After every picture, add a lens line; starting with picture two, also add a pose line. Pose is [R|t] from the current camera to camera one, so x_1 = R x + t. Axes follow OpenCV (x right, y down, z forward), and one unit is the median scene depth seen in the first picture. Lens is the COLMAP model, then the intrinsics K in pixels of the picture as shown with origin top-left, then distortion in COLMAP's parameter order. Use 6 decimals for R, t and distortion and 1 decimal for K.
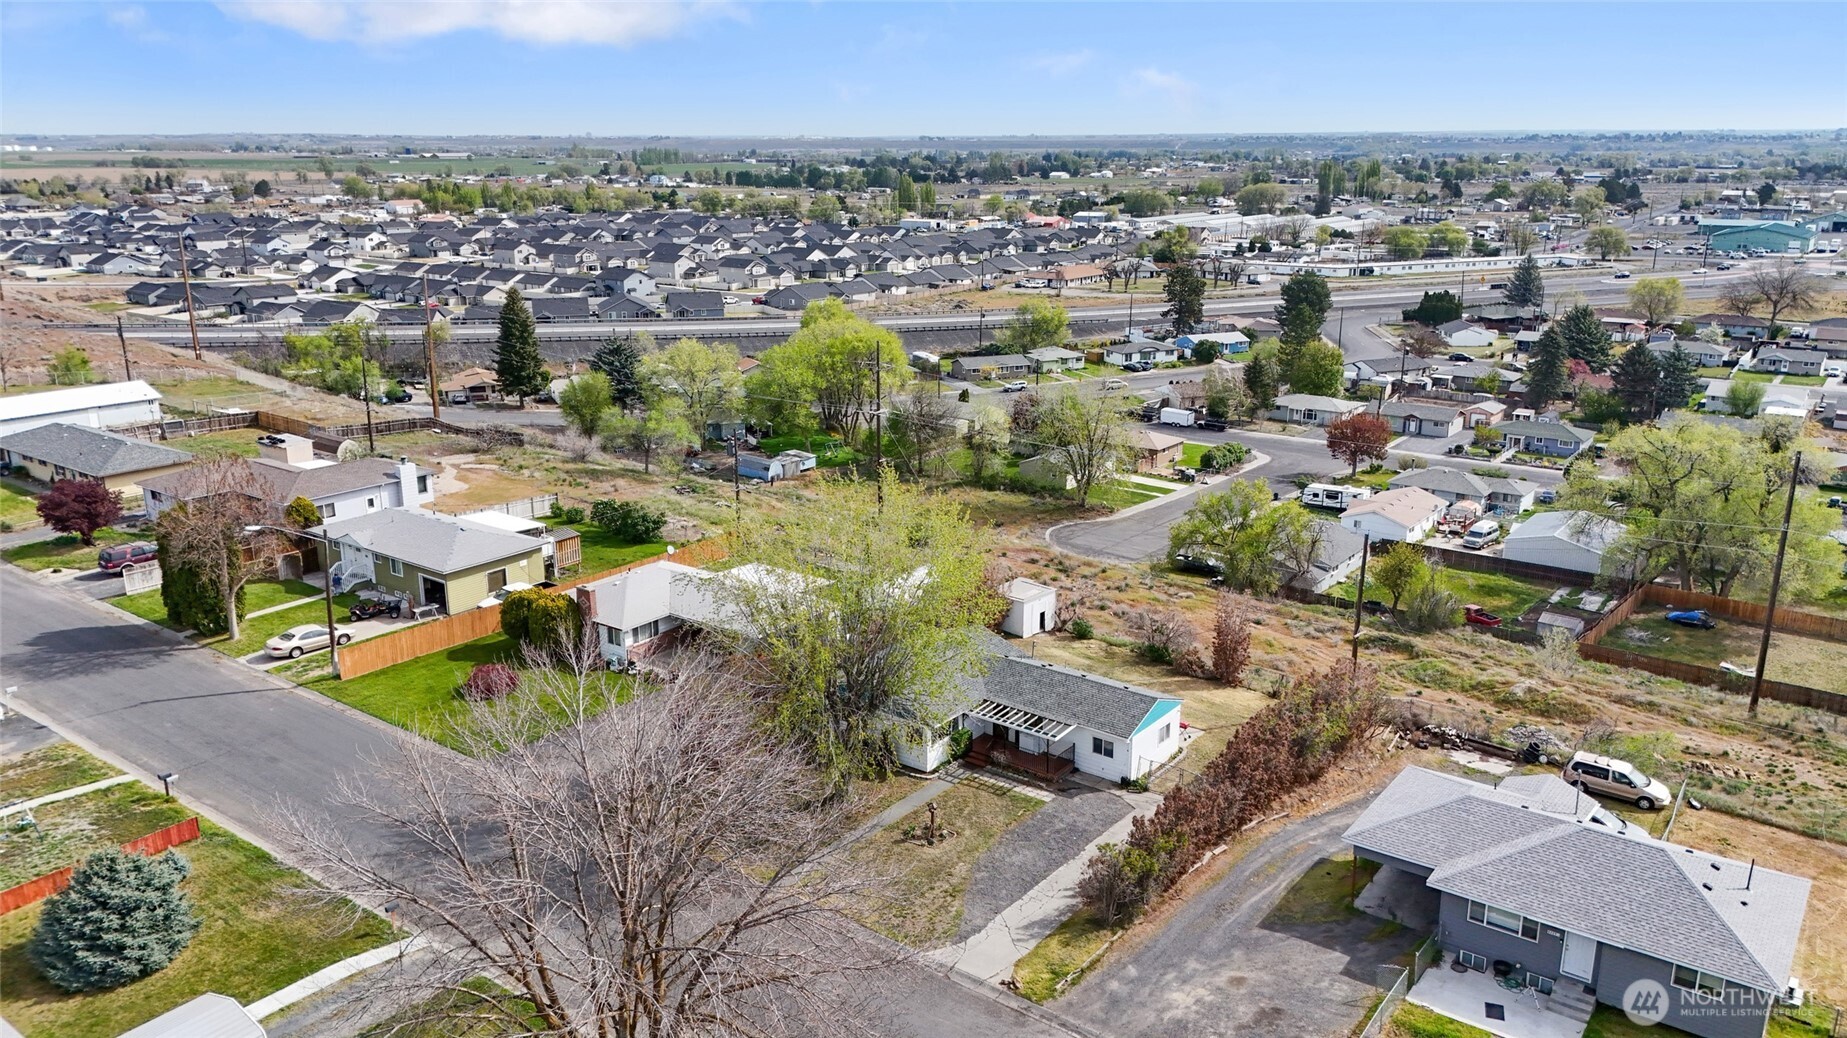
lens RADIAL K [[1374.4, 0, 923.5], [0, 1374.4, 519.0], [0, 0, 1]] dist [0.033719, -0.000225]
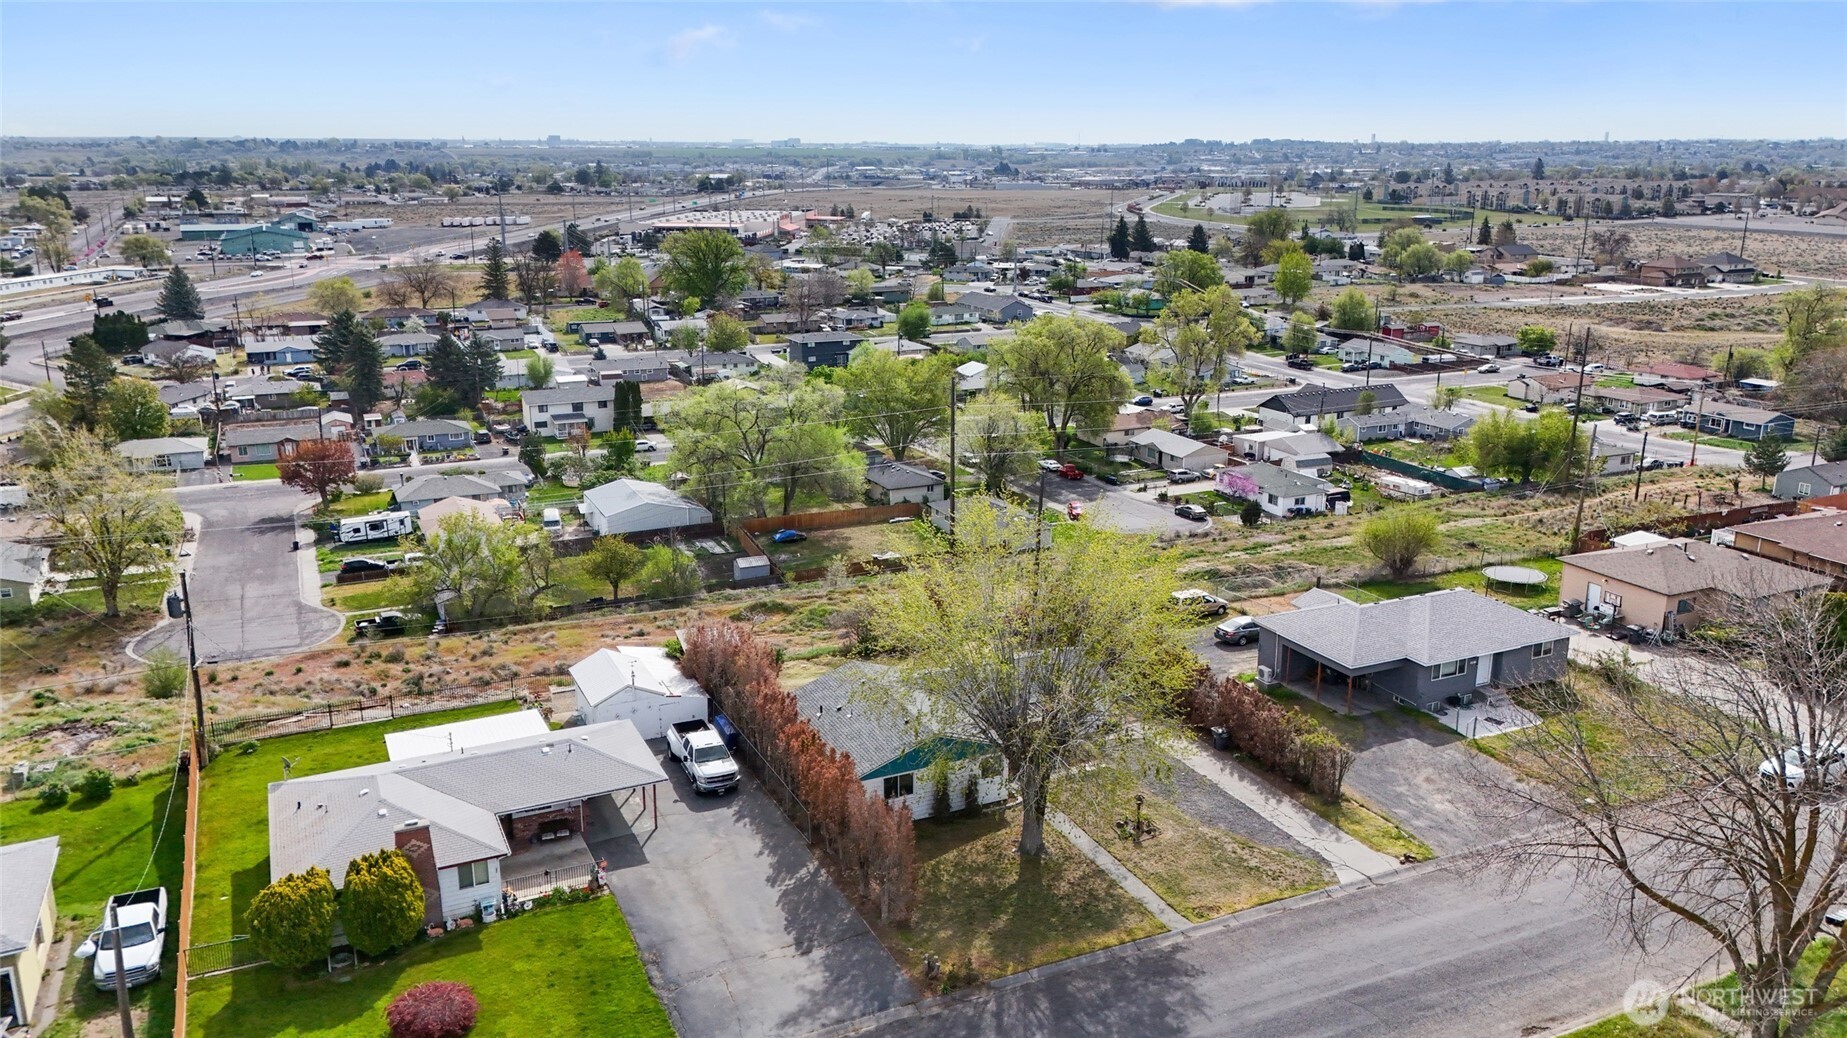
lens RADIAL K [[1374.4, 0, 923.5], [0, 1374.4, 519.0], [0, 0, 1]] dist [0.033719, -0.000225]
pose [[0.463368, -0.232542, 0.855111, -0.416016], [0.236818, 0.962355, 0.133379, -0.074752], [-0.853936, 0.140703, 0.500994, 0.286940]]
